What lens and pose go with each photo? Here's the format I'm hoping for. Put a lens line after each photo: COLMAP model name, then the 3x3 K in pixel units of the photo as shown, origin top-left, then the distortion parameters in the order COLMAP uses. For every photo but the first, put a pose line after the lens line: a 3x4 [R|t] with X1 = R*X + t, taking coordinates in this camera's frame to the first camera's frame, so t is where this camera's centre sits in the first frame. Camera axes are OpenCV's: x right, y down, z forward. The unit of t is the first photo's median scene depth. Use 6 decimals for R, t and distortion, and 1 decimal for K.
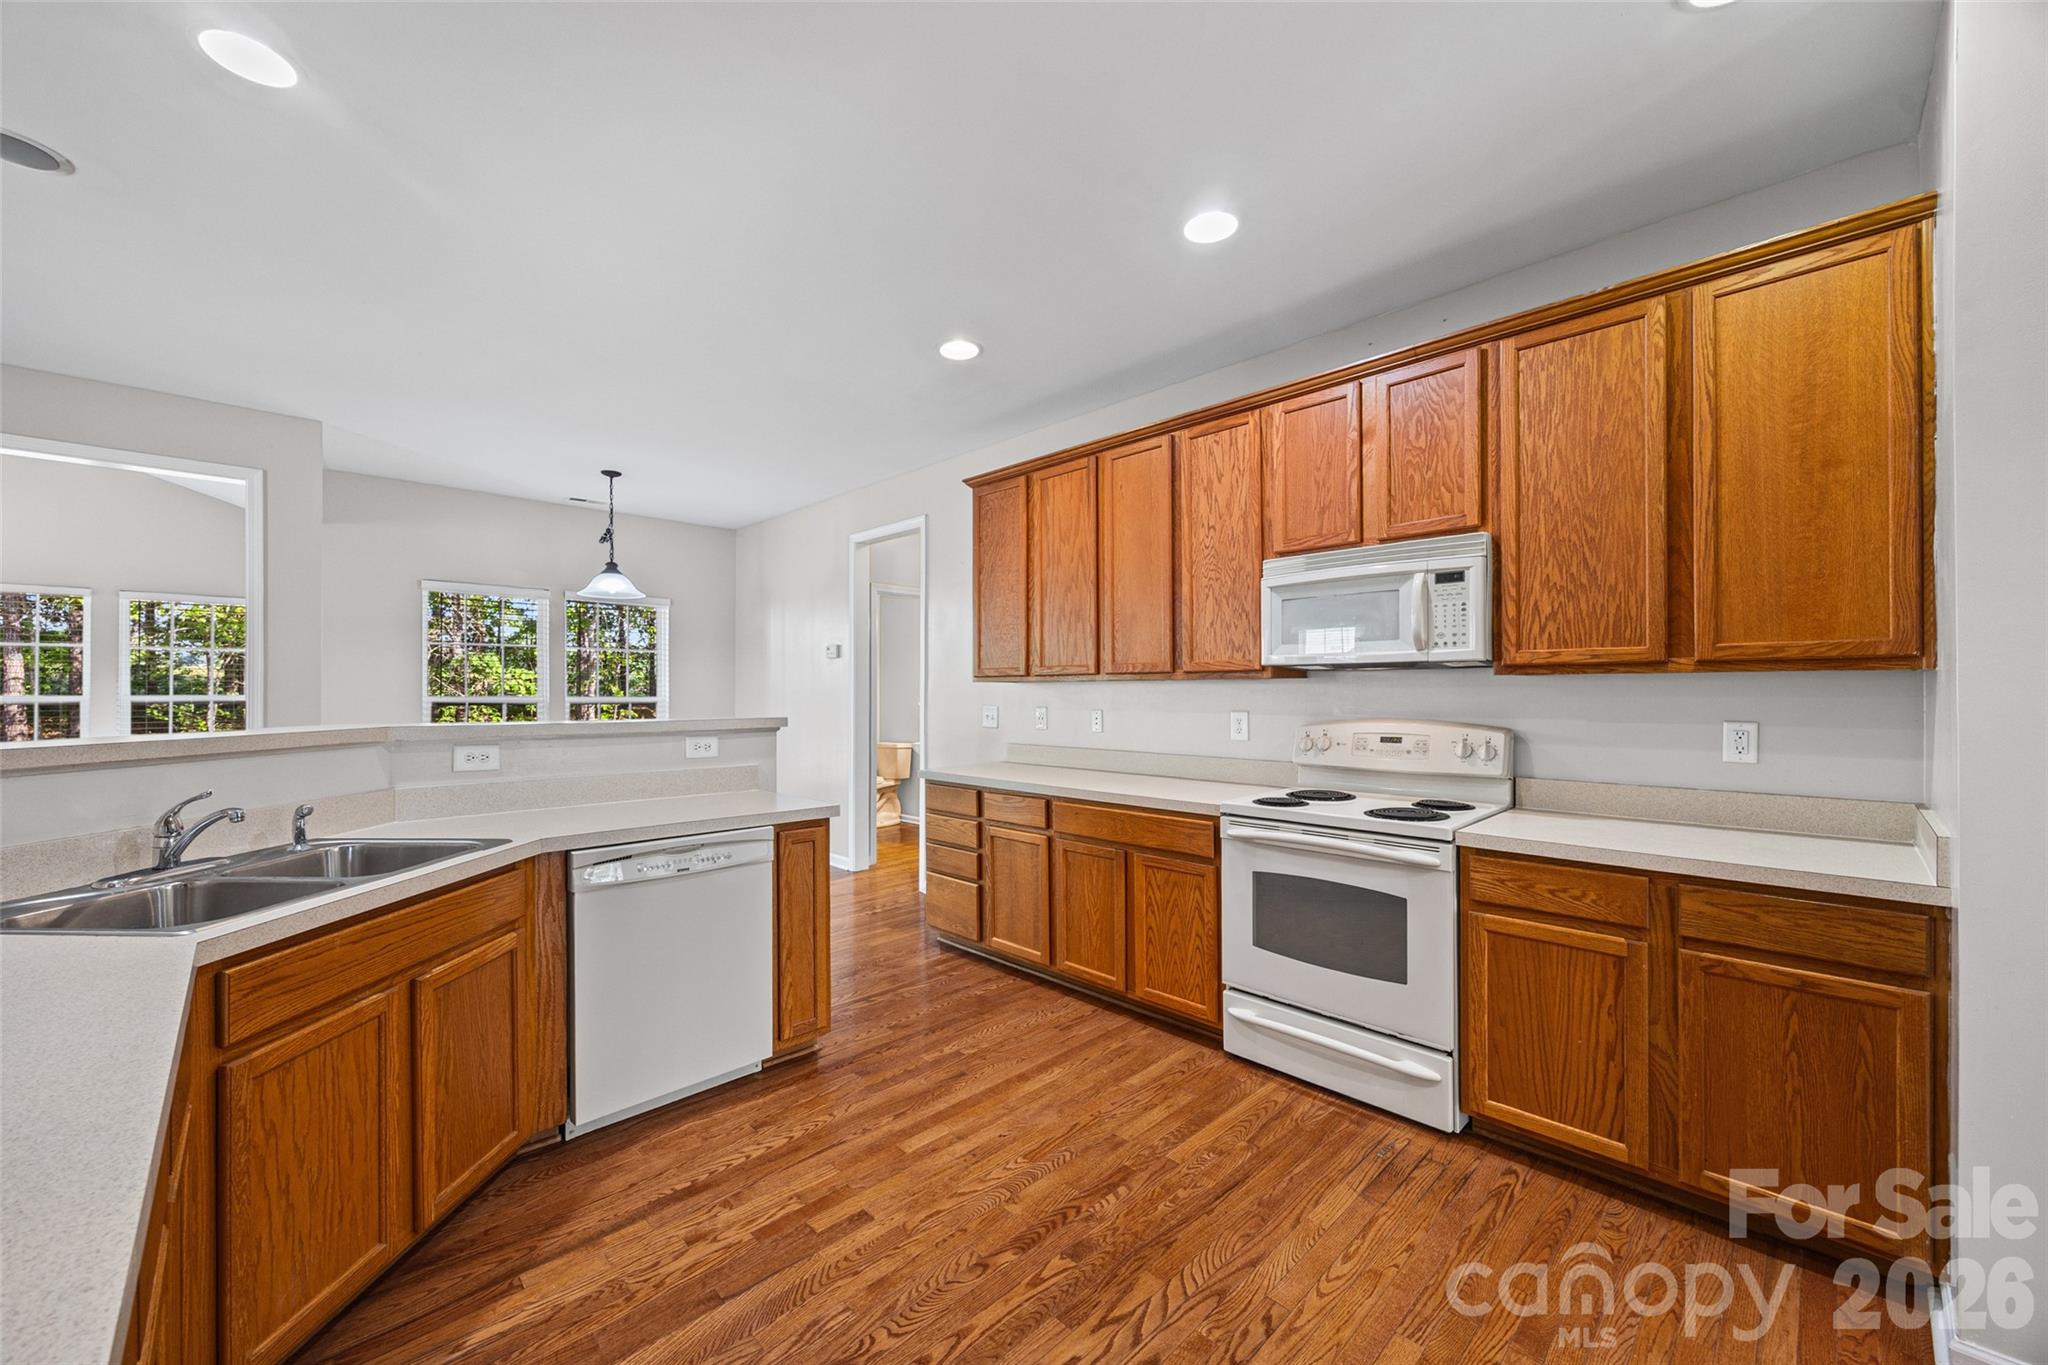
lens RADIAL K [[784.4, 0, 1024.0], [0, 784.4, 682.5], [0, 0, 1]] dist [-0.000190, -0.000082]
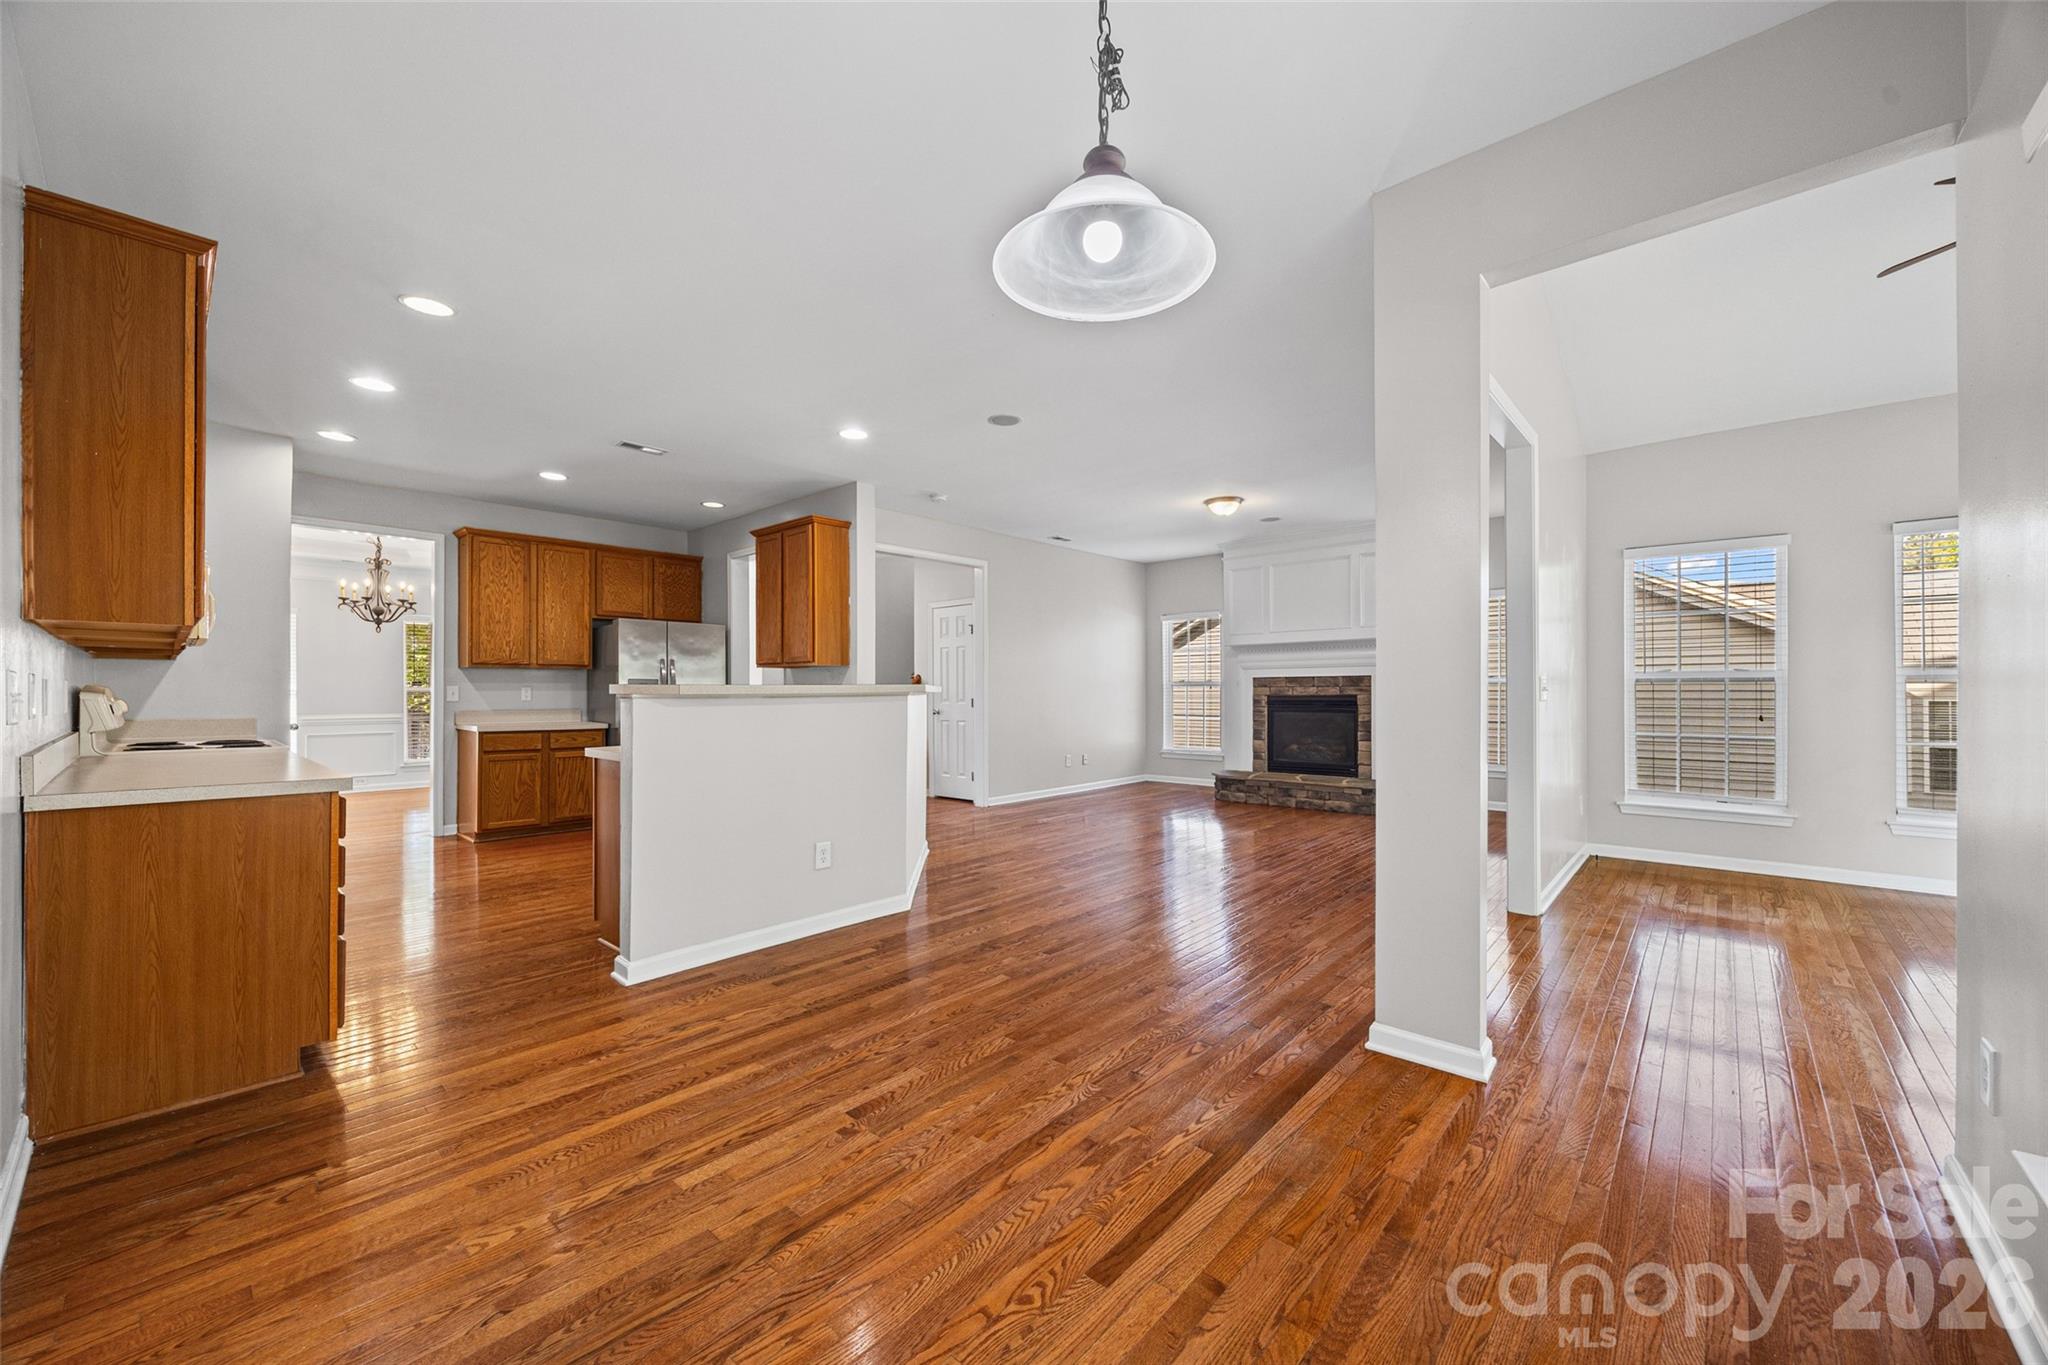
lens RADIAL K [[788.3, 0, 1019.6], [0, 788.3, 687.2], [0, 0, 1]] dist [0.011112, 0.000118]
pose [[-0.998235, 0.002278, -0.059347, -1.151711], [0.003173, 0.999883, -0.014986, 0.098397], [0.059306, -0.015148, -0.998125, 3.063737]]
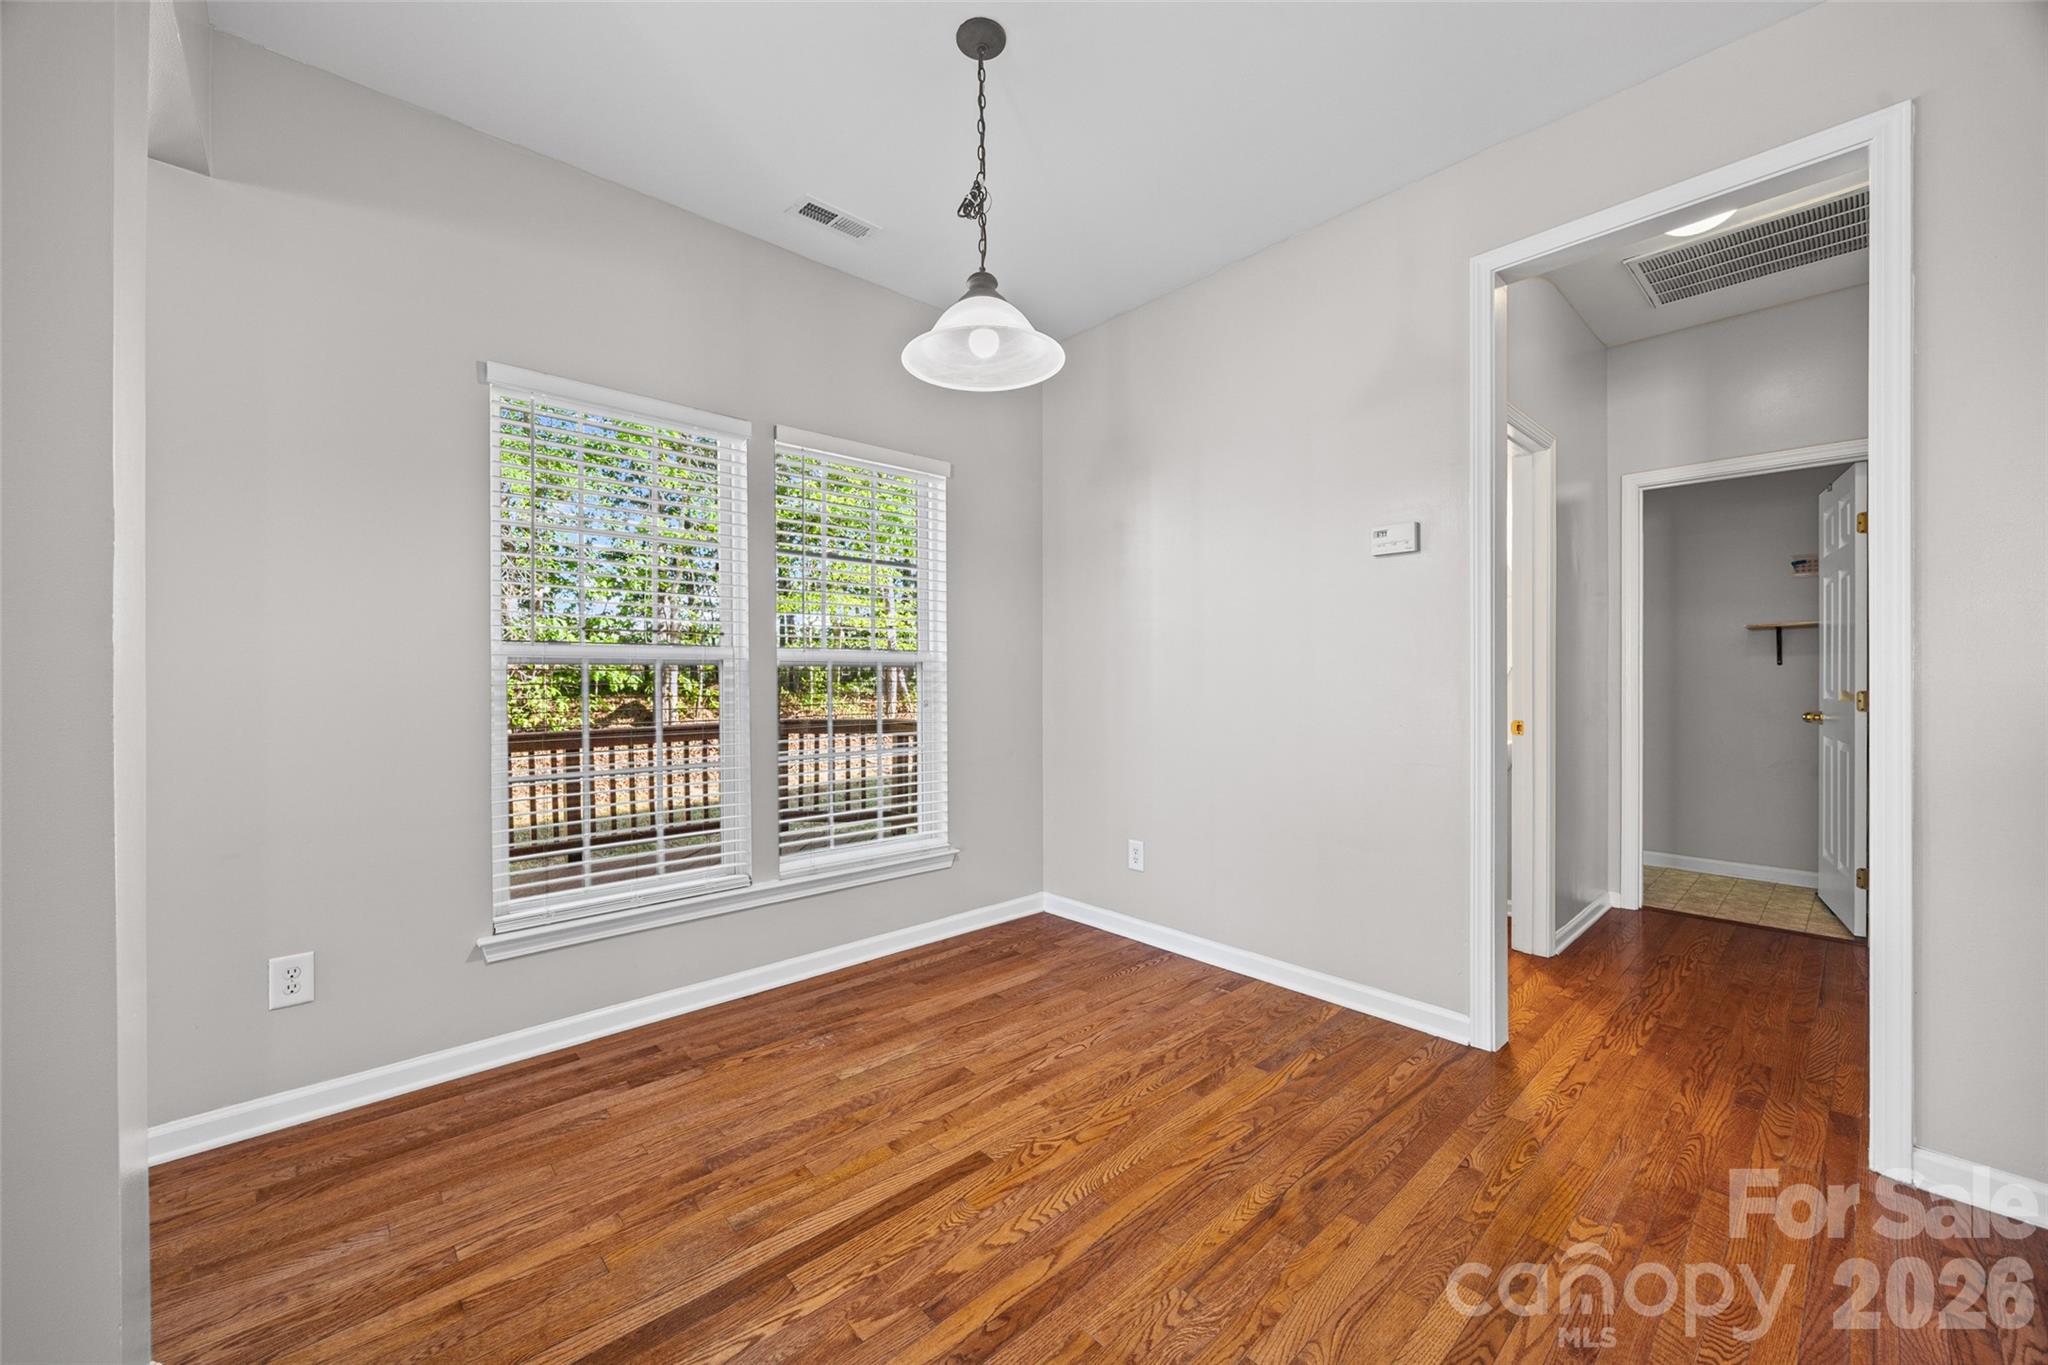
lens RADIAL K [[784.4, 0, 1024.0], [0, 784.4, 682.5], [0, 0, 1]] dist [-0.000190, -0.000082]
pose [[0.999561, -0.005181, -0.029169, -1.192564], [0.005685, 0.999836, 0.017217, 0.086281], [0.029075, -0.017376, 0.999426, 1.492496]]
